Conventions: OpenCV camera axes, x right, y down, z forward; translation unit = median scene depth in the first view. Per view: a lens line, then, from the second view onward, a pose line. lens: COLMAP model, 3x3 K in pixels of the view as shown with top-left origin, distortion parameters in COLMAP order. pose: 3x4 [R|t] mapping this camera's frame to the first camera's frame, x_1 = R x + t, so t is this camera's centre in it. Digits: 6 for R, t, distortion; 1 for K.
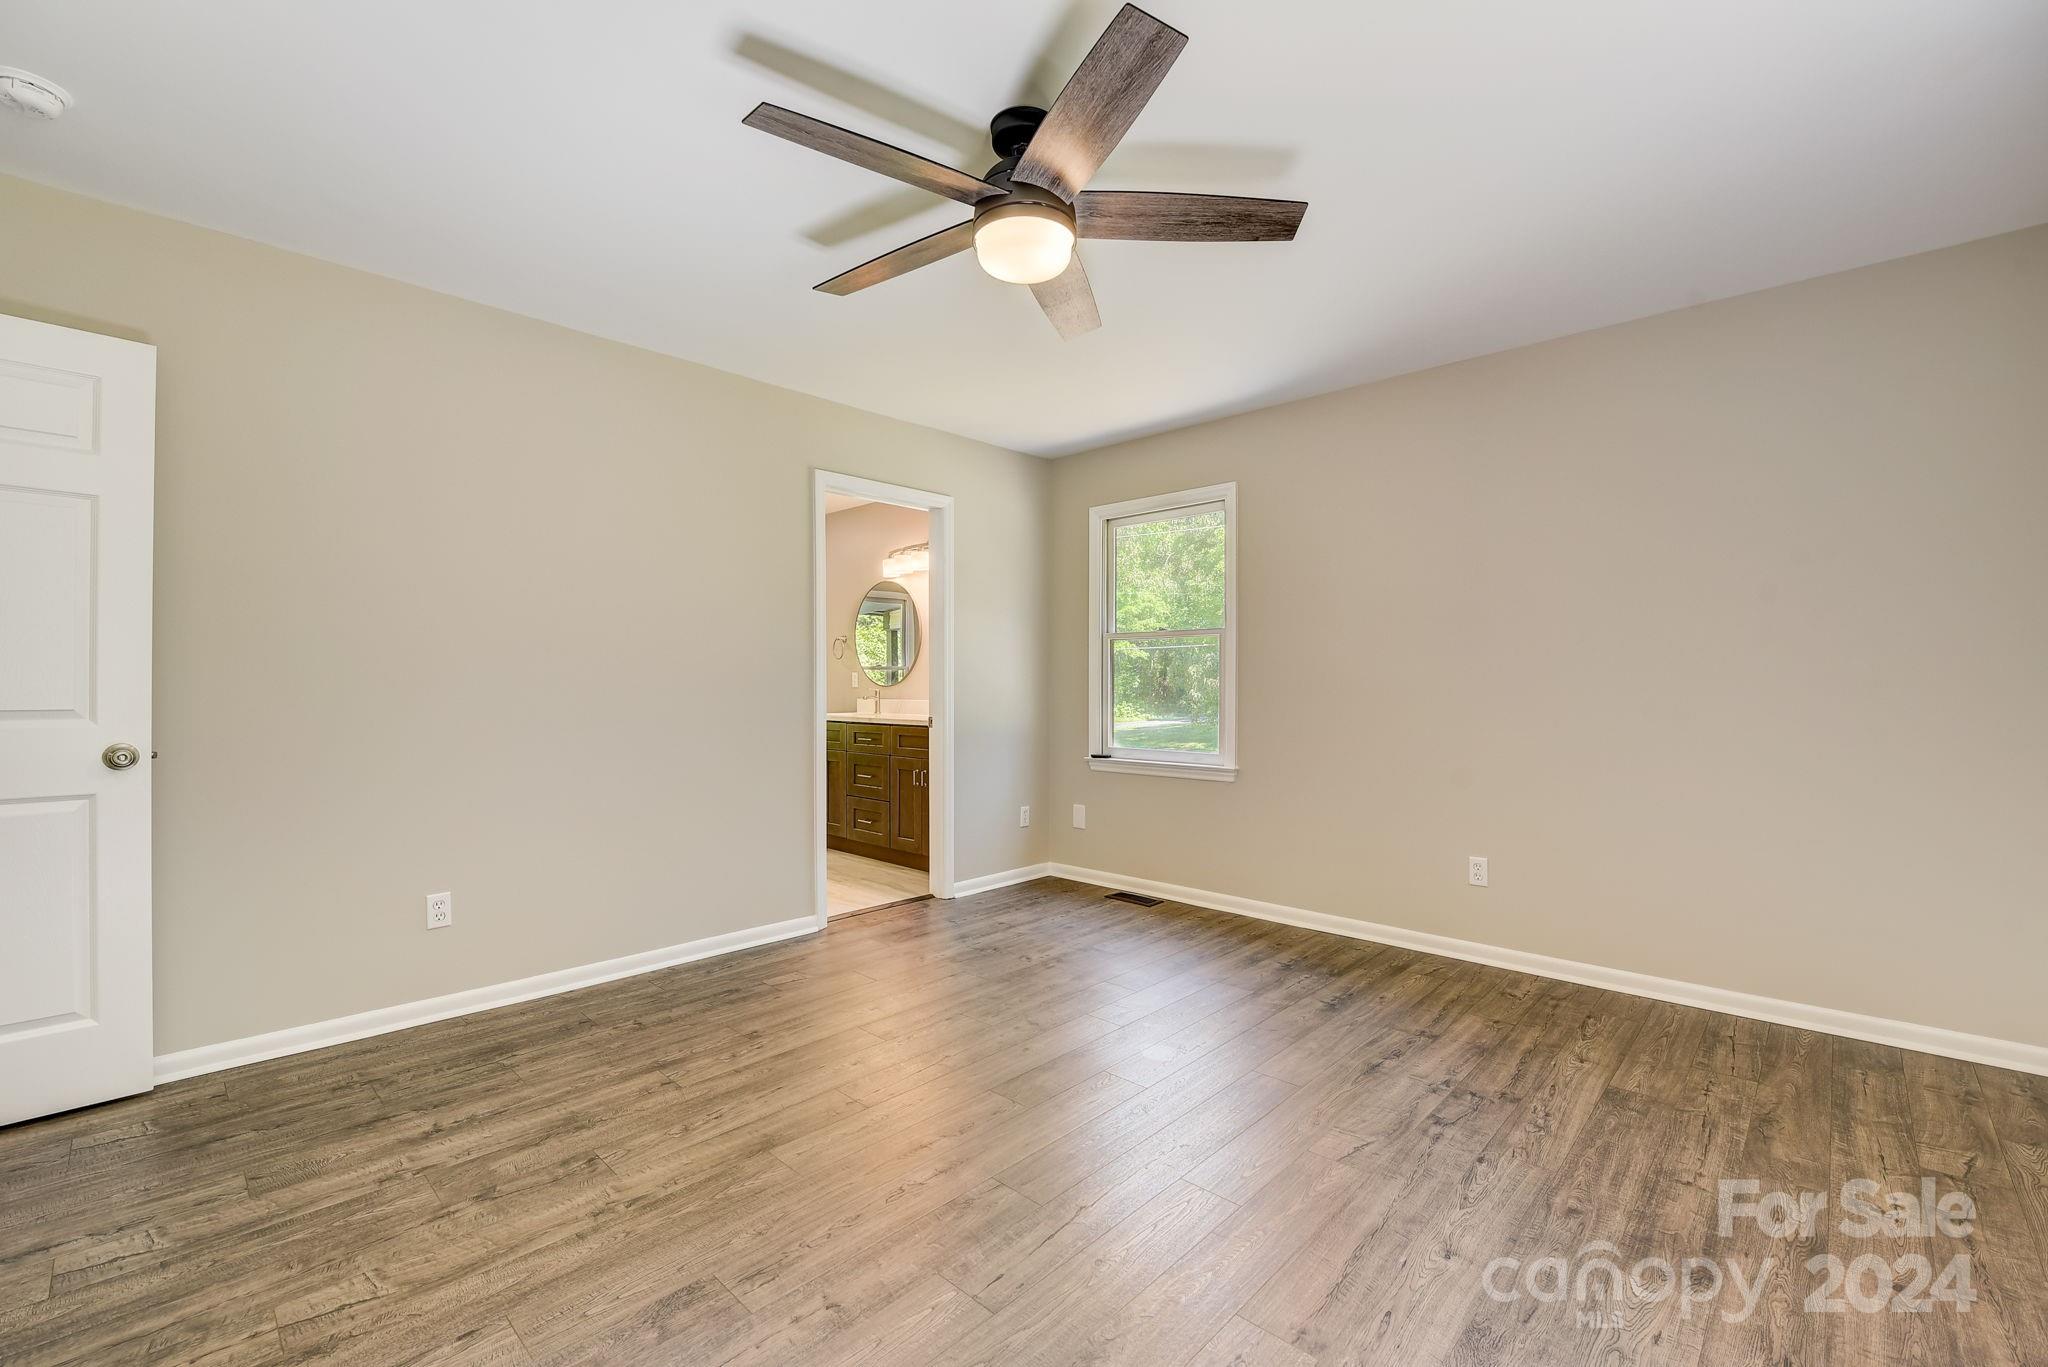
lens RADIAL K [[848.9, 0, 1024.0], [0, 848.9, 683.5], [0, 0, 1]] dist [-0.016341, -0.000056]
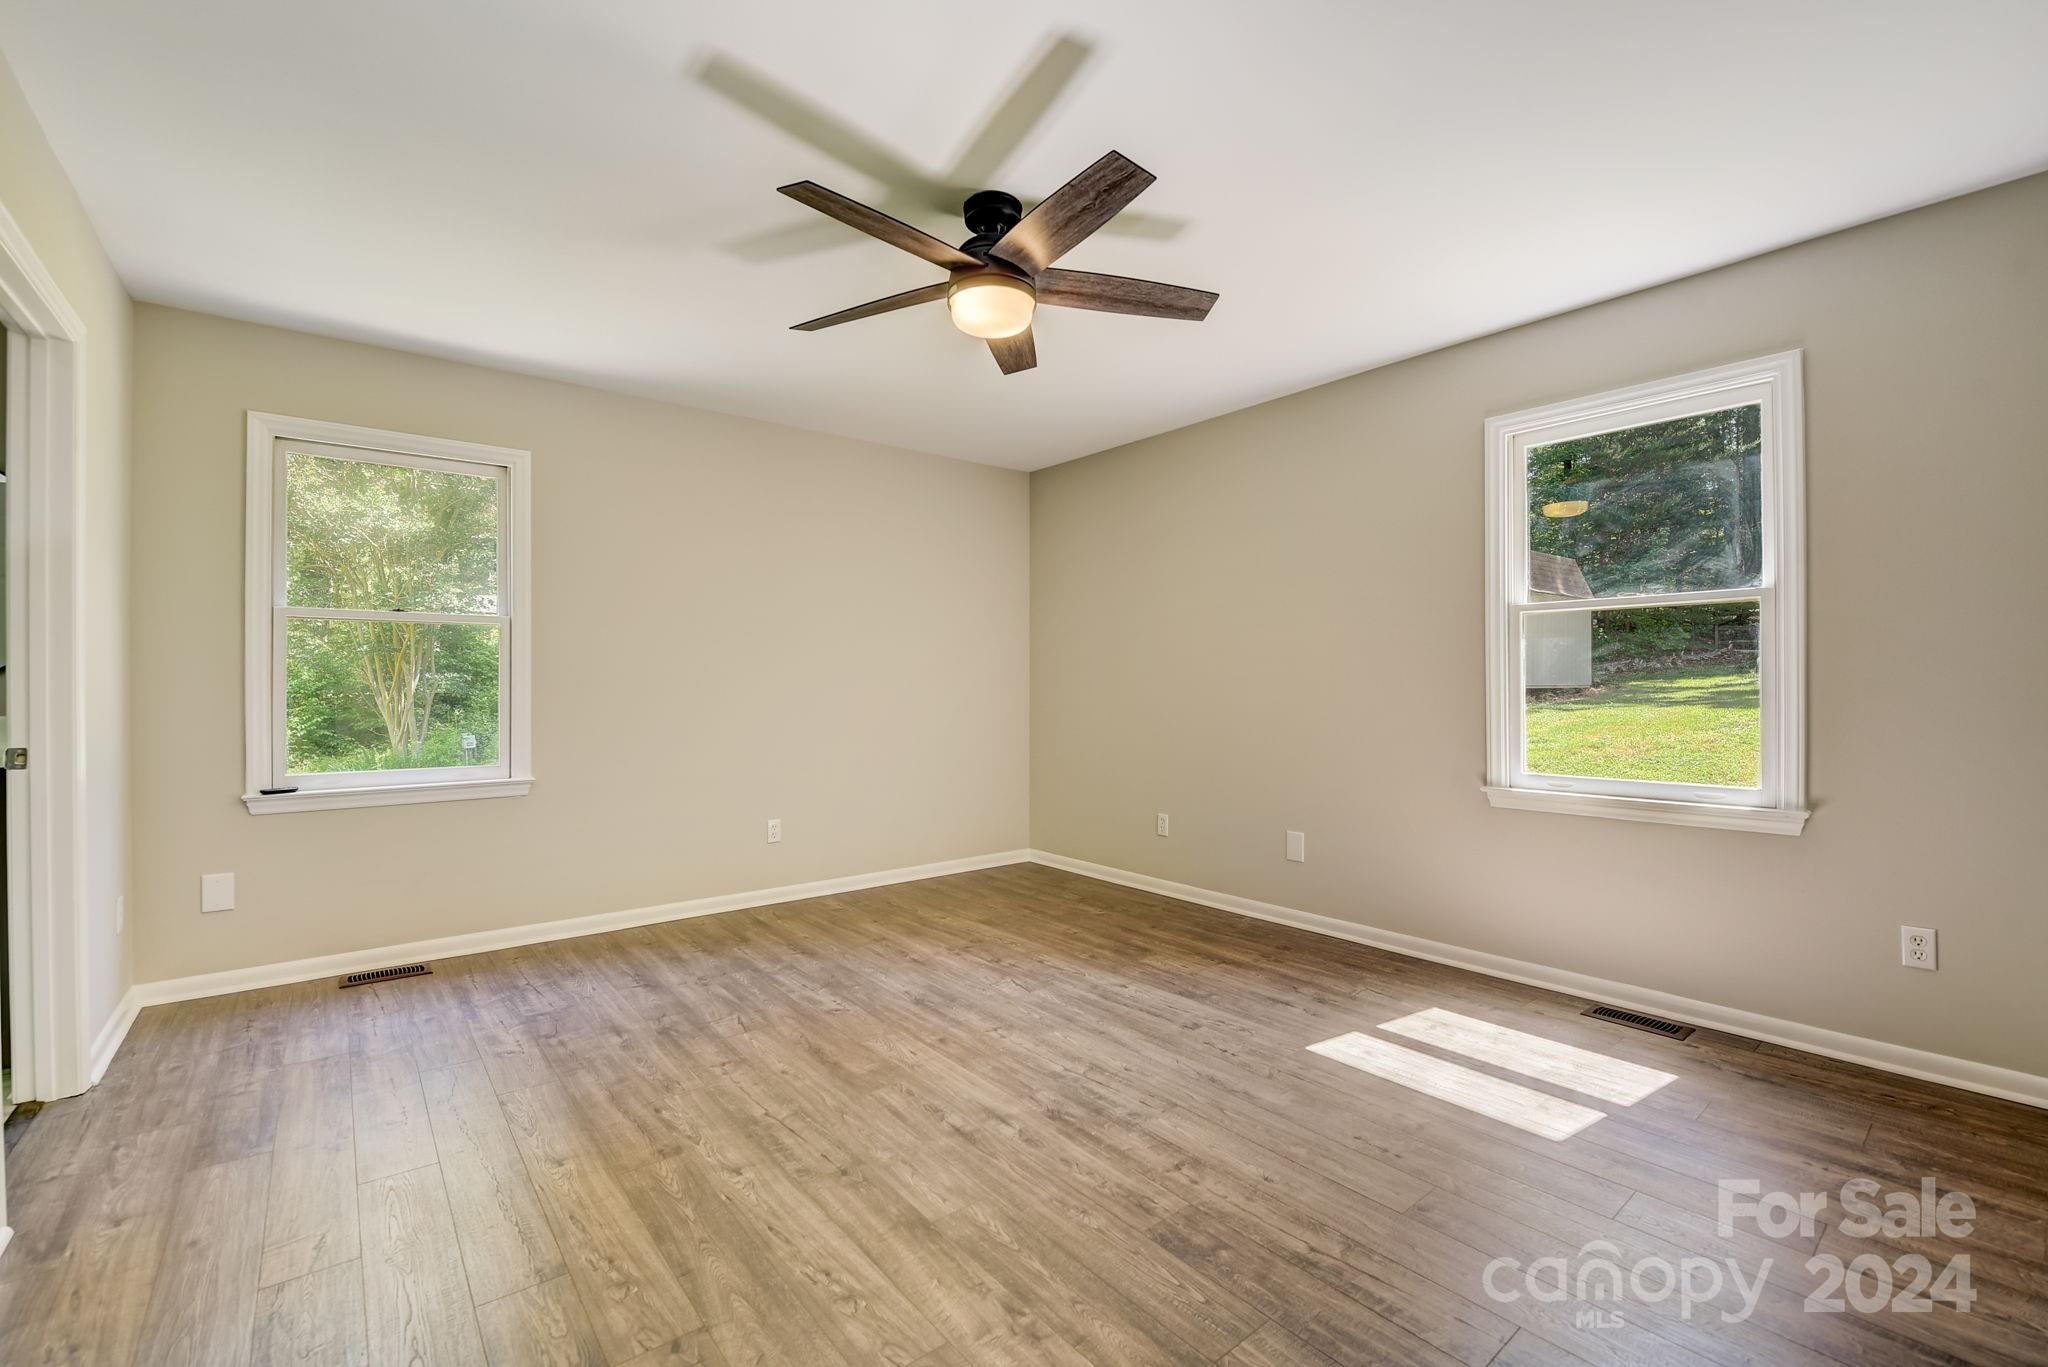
lens RADIAL K [[848.9, 0, 1024.0], [0, 848.9, 683.5], [0, 0, 1]] dist [-0.016341, -0.000056]
pose [[0.137528, -0.000983, 0.990497, -0.775533], [-0.000044, 1.000000, 0.000998, 0.001345], [-0.990498, -0.000181, 0.137528, 0.533414]]
